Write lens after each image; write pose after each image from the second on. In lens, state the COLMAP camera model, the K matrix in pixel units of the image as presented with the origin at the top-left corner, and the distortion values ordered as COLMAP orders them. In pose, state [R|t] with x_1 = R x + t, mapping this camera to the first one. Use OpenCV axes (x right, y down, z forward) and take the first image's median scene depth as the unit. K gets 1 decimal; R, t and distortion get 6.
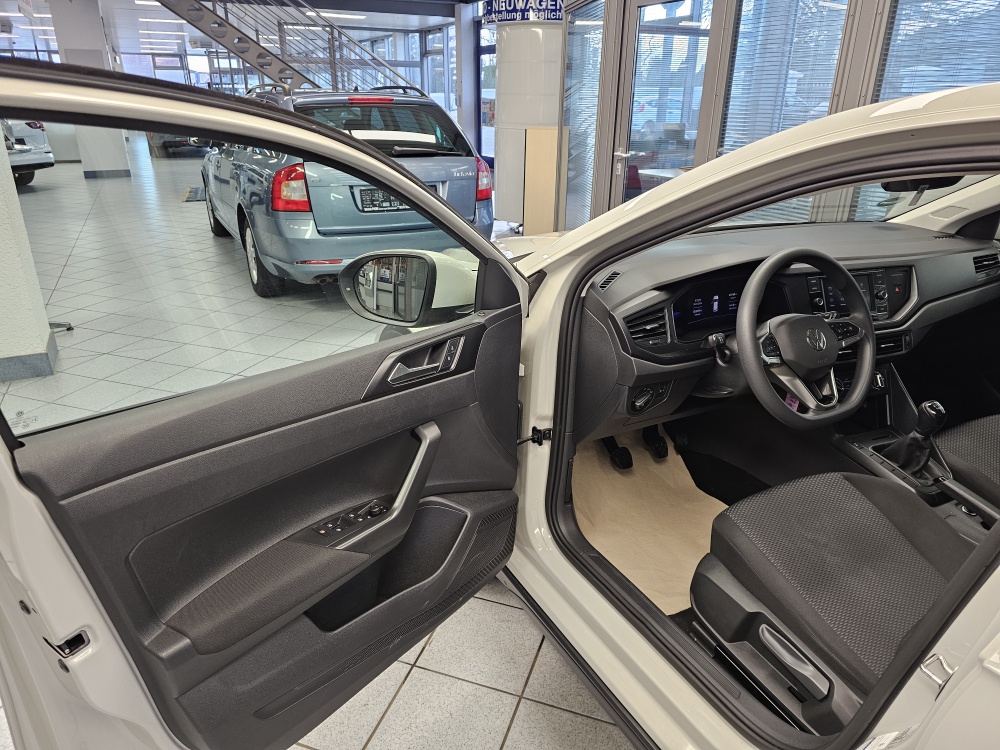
lens RADIAL K [[682.3, 0, 496.1], [0, 682.3, 383.0], [0, 0, 1]] dist [0.035815, -0.037943]
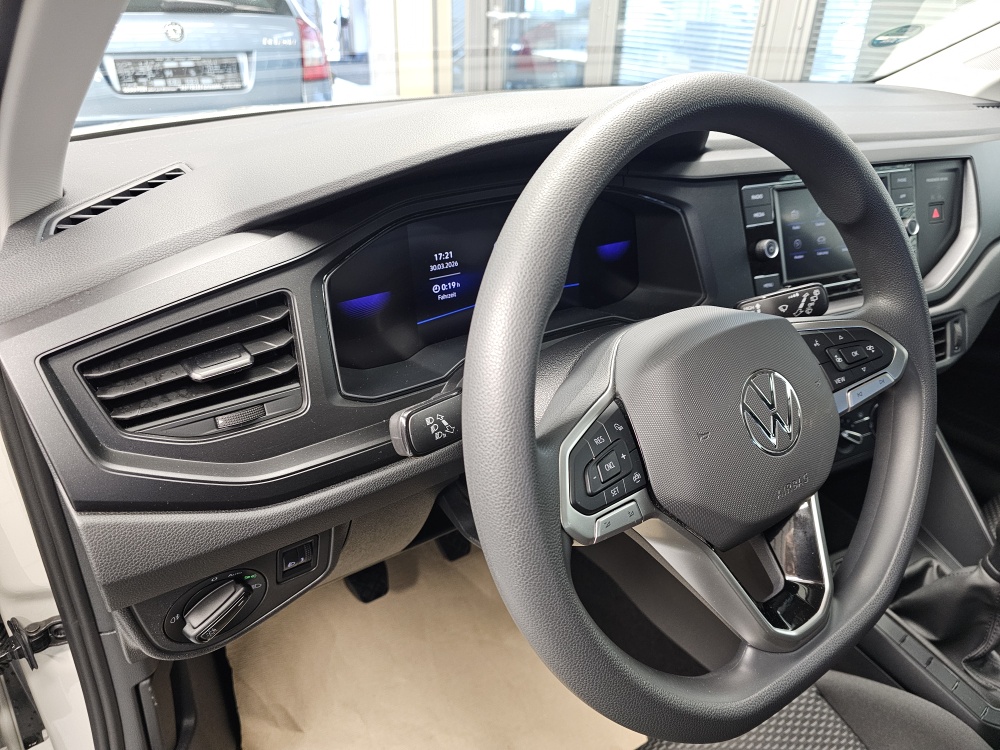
lens RADIAL K [[682.3, 0, 512.3], [0, 682.3, 388.6], [0, 0, 1]] dist [0.035815, -0.037943]
pose [[0.992948, -0.039433, 0.111796, 0.109069], [0.024813, 0.991299, 0.129267, -0.037048], [-0.115921, -0.125581, 0.985288, 0.243849]]
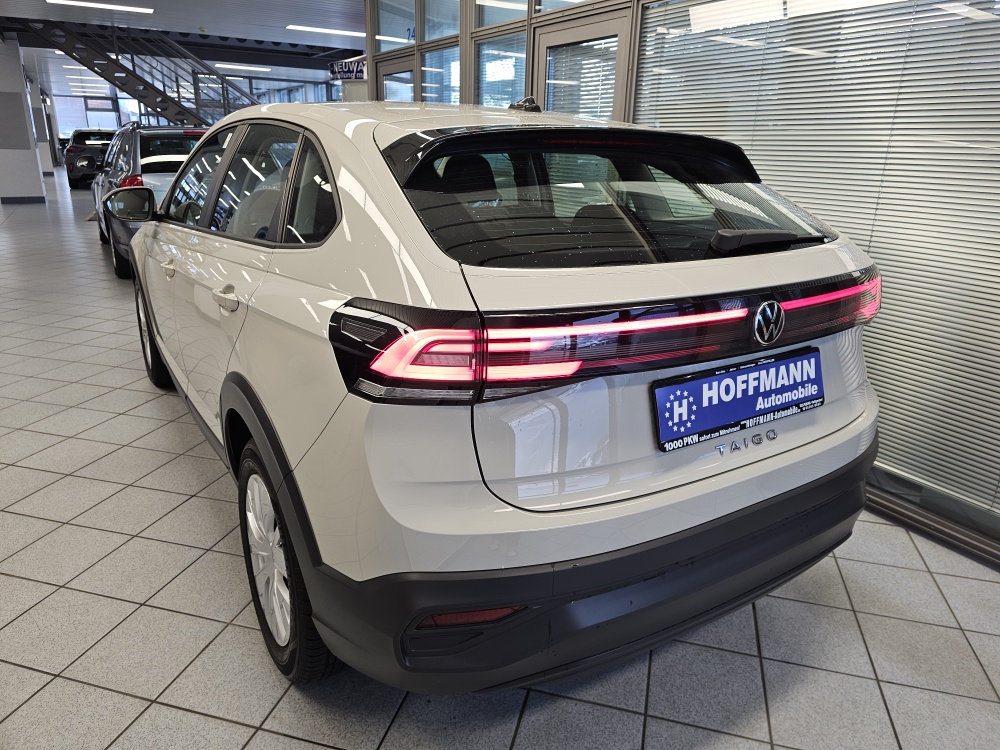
lens RADIAL K [[682.3, 0, 499.9], [0, 682.3, 370.1], [0, 0, 1]] dist [0.035815, -0.037943]
pose [[0.997125, -0.009111, 0.075230, 0.334454], [0.014869, 0.996971, -0.076335, 0.194508], [-0.074307, 0.077234, 0.994240, -0.422010]]
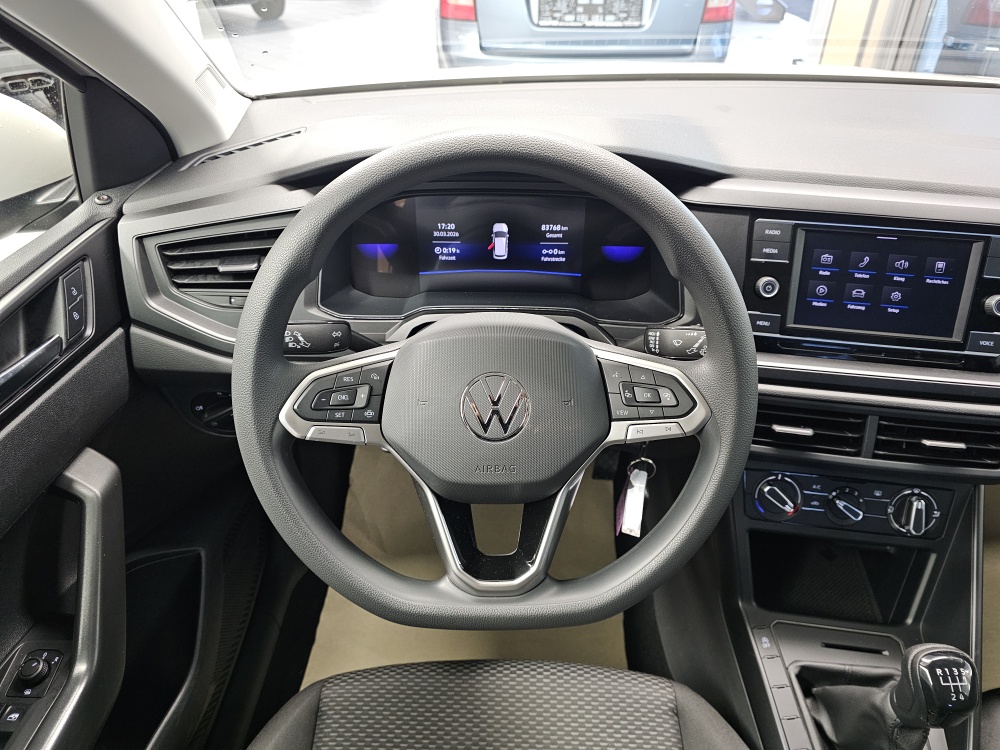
lens RADIAL K [[682.3, 0, 501.0], [0, 682.3, 378.2], [0, 0, 1]] dist [0.035815, -0.037943]
pose [[0.875134, 0.276588, -0.397037, 0.200726], [-0.187879, 0.950380, 0.247949, -0.054481], [0.445916, -0.142394, 0.883676, 0.231166]]
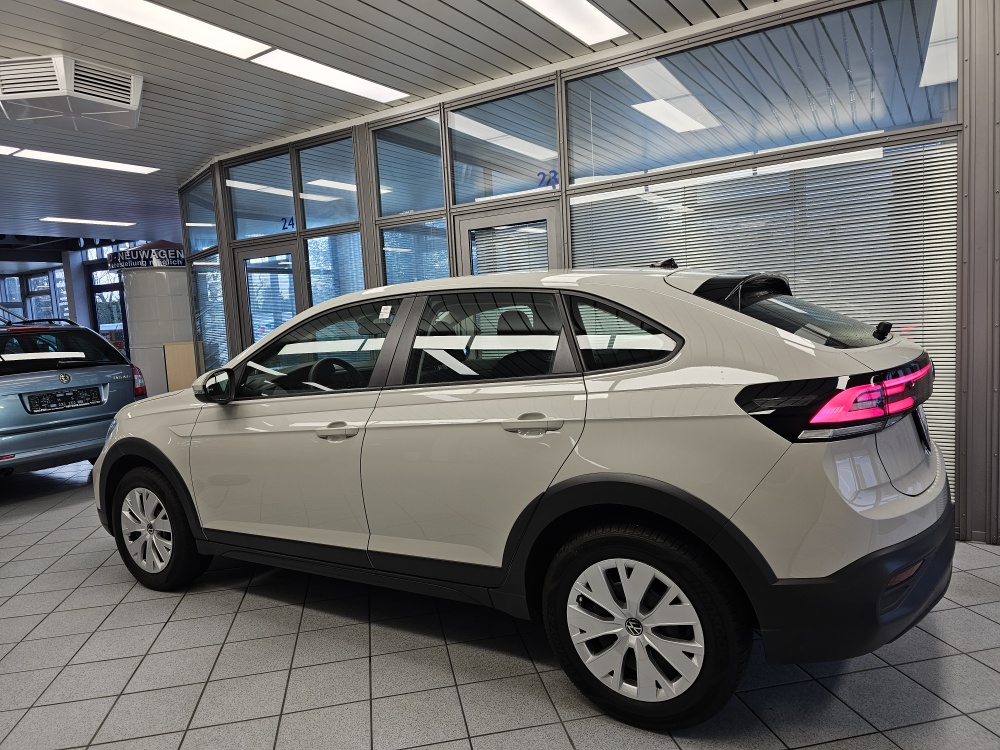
lens RADIAL K [[682.3, 0, 505.4], [0, 682.3, 379.2], [0, 0, 1]] dist [0.035815, -0.037943]
pose [[0.858941, -0.104724, 0.501251, -0.081684], [0.252825, 0.937966, -0.237274, 0.199788], [-0.445309, 0.330533, 0.832135, -0.417084]]
